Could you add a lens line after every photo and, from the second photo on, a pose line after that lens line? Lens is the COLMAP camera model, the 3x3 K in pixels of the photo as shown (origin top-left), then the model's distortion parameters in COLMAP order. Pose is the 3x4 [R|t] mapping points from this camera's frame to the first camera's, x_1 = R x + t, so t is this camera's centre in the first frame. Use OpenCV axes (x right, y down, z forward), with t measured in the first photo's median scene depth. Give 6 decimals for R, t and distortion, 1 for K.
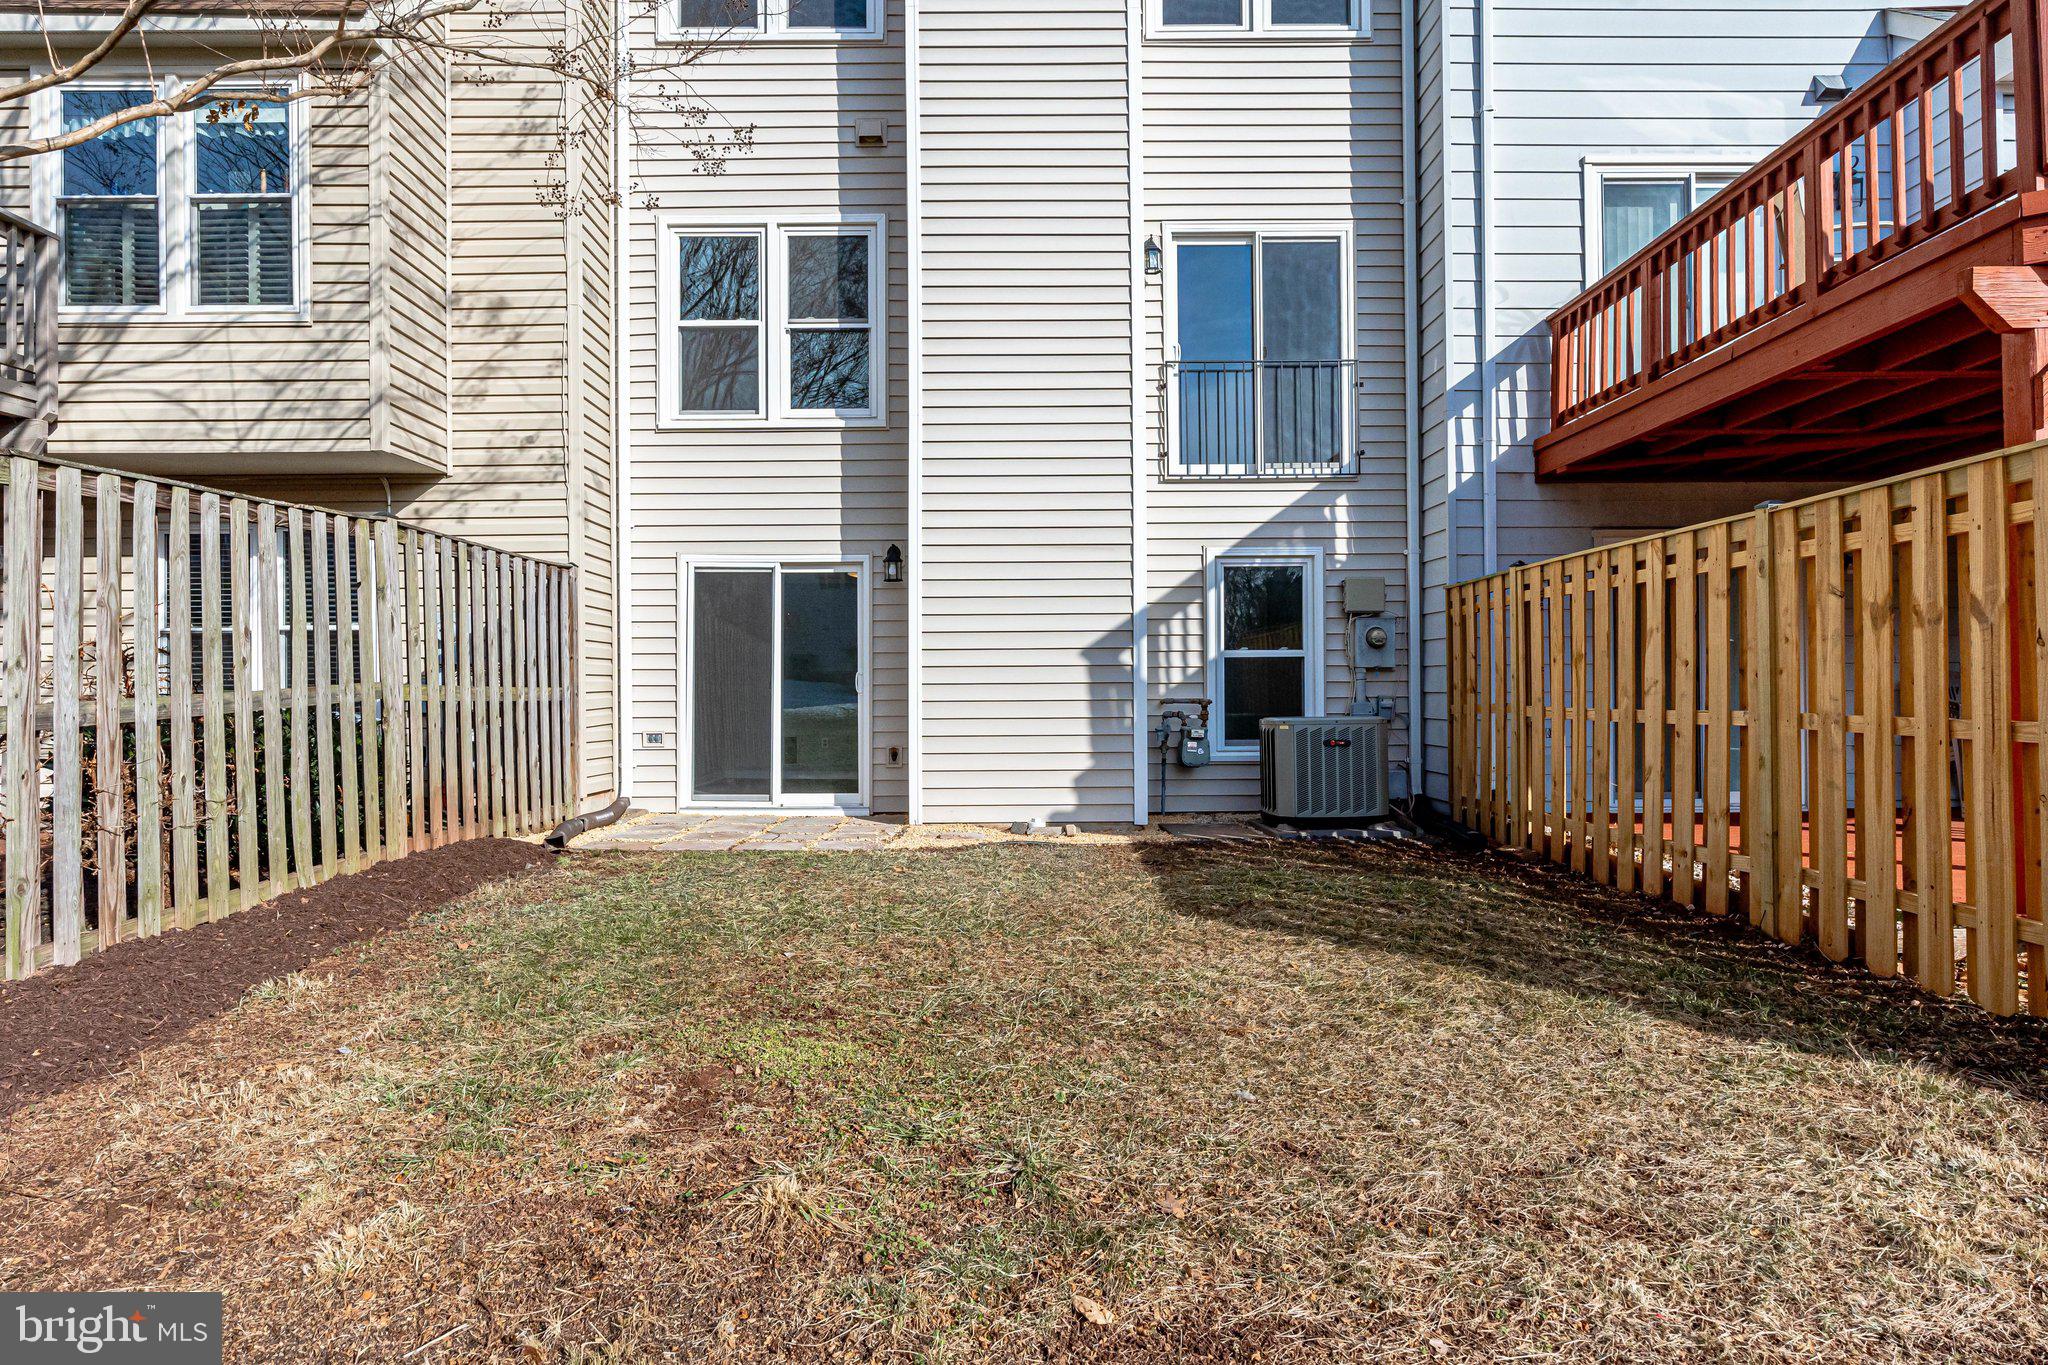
lens RADIAL K [[1179.0, 0, 1024.0], [0, 1179.0, 682.5], [0, 0, 1]] dist [0.001241, 0.000614]
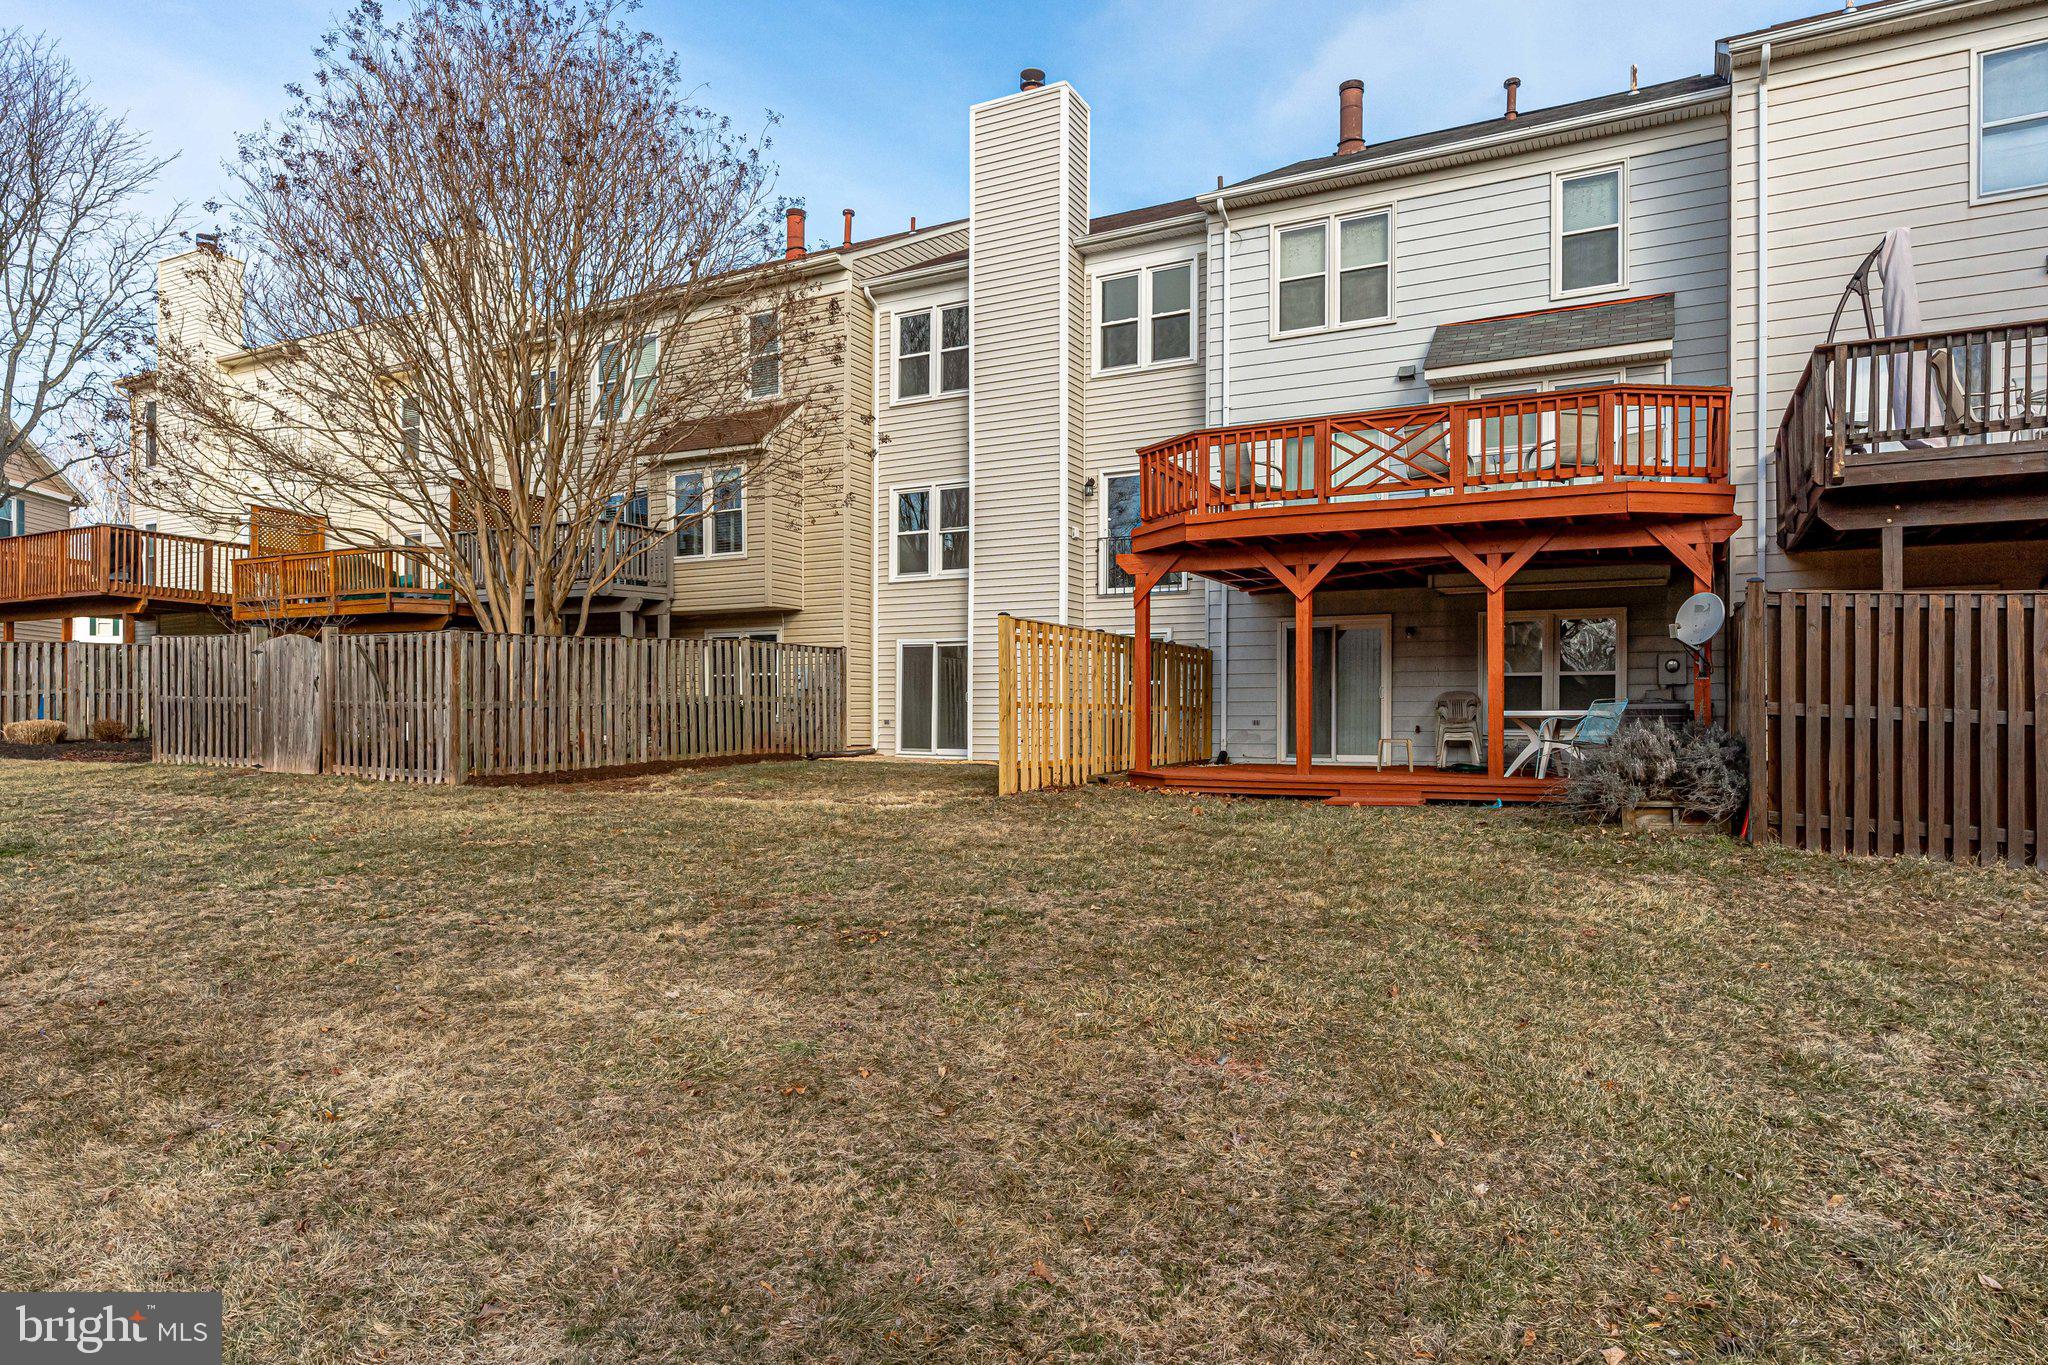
lens RADIAL K [[1211.1, 0, 1024.0], [0, 1211.1, 682.5], [0, 0, 1]] dist [0.016577, 0.000288]
pose [[0.883859, -0.006185, -0.467713, 0.999131], [-0.005322, 0.999715, -0.023277, 0.024247], [0.467724, 0.023063, 0.883574, -0.903502]]
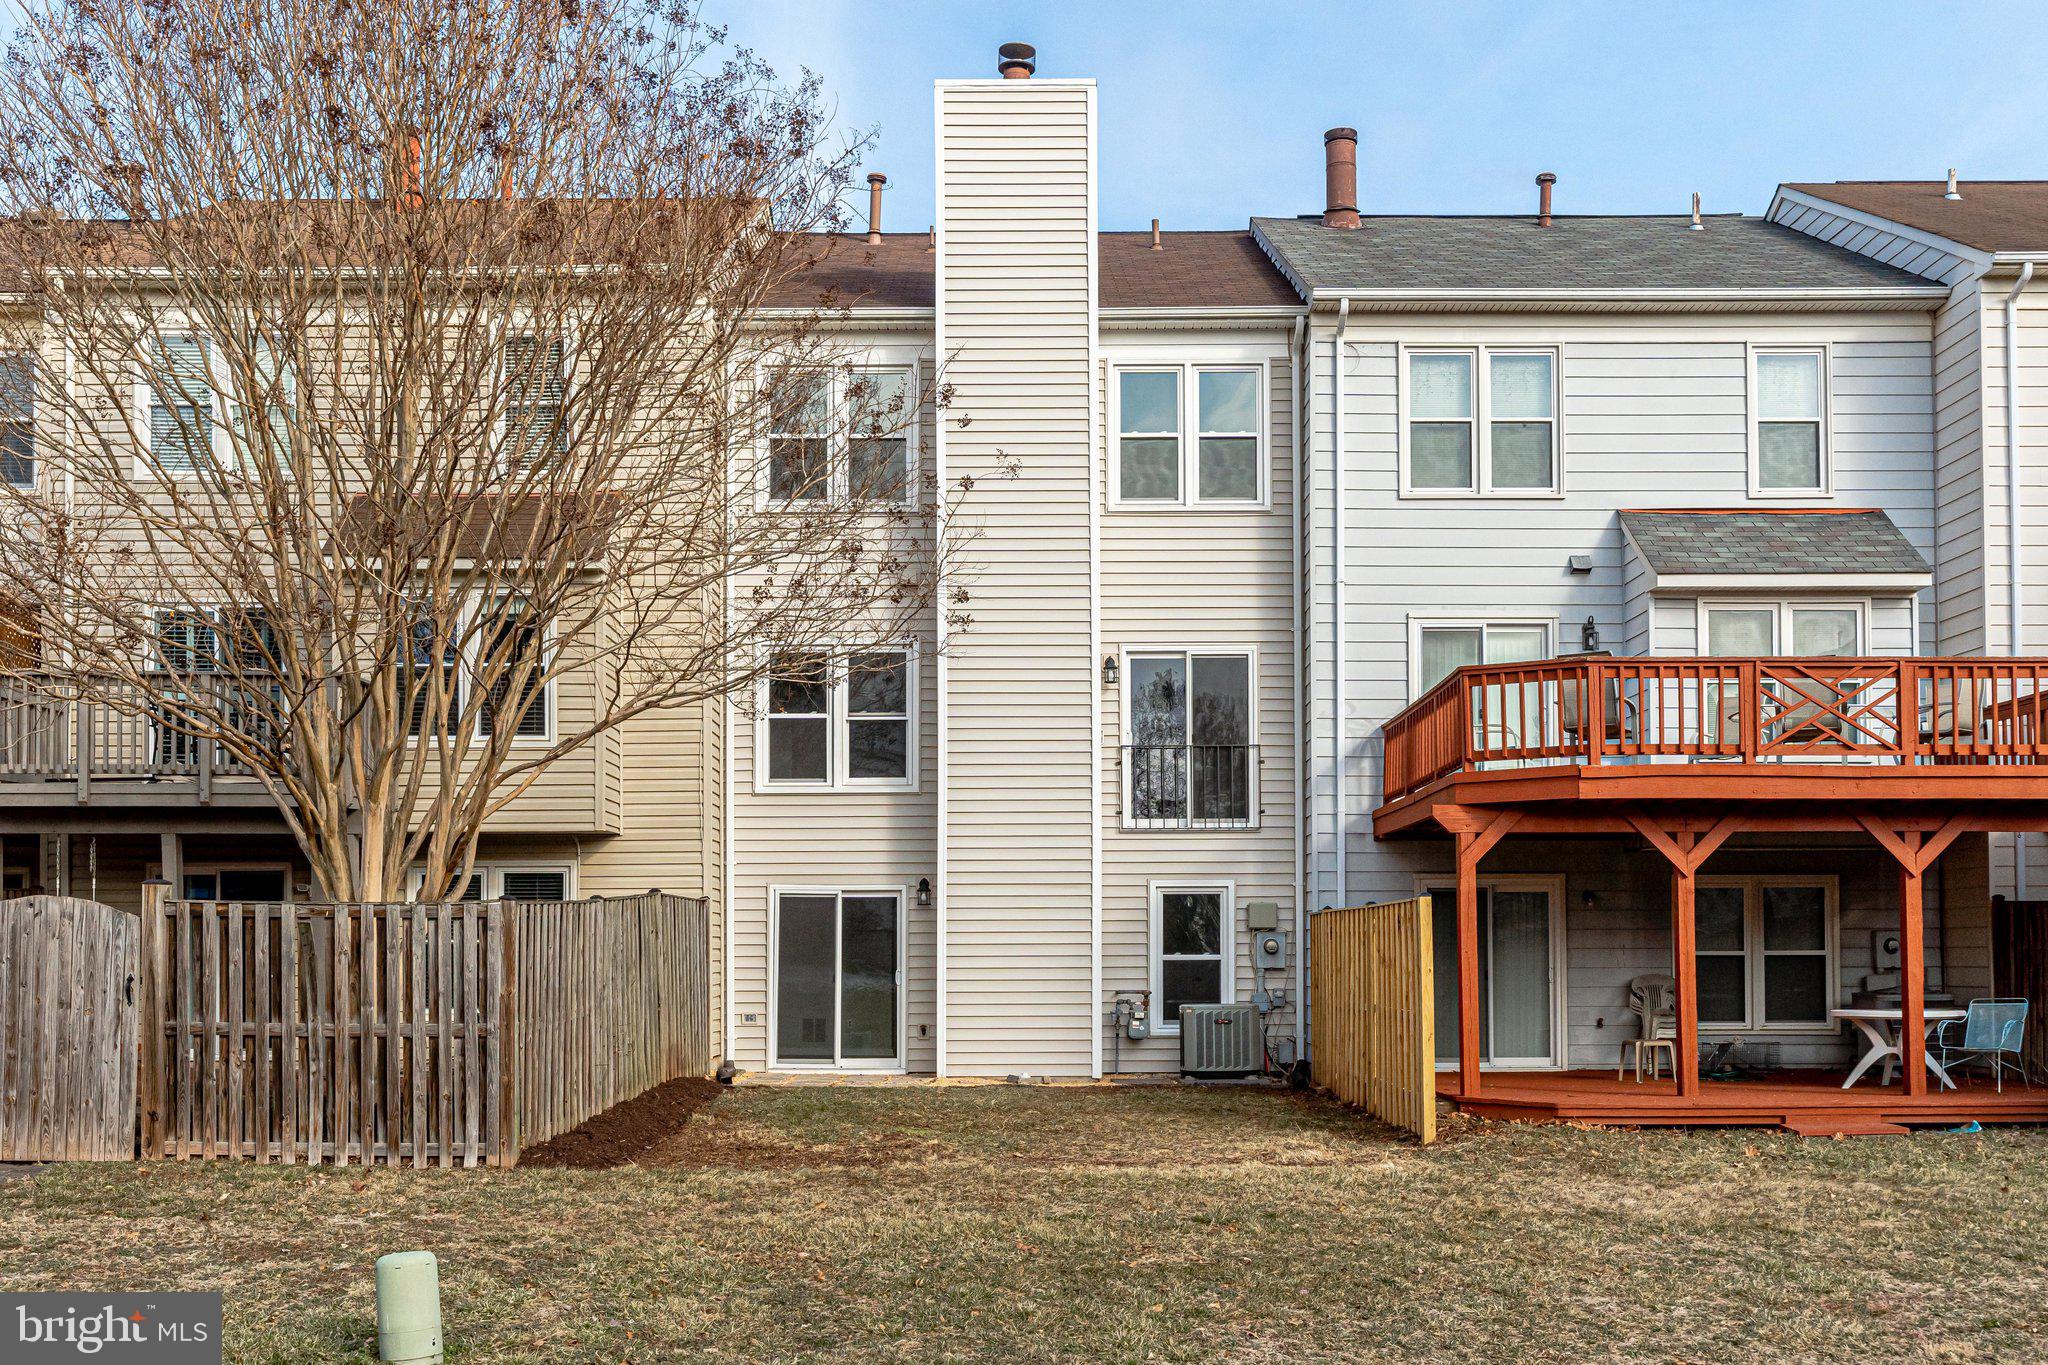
lens RADIAL K [[2013.2, 0, 1034.0], [0, 2013.2, 832.6], [0, 0, 1]] dist [0.019928, 0.012326]
pose [[0.999958, 0.002059, -0.008887, 0.039905], [-0.002511, 0.998684, -0.051229, -0.049978], [0.008770, 0.051249, 0.998647, -1.379647]]
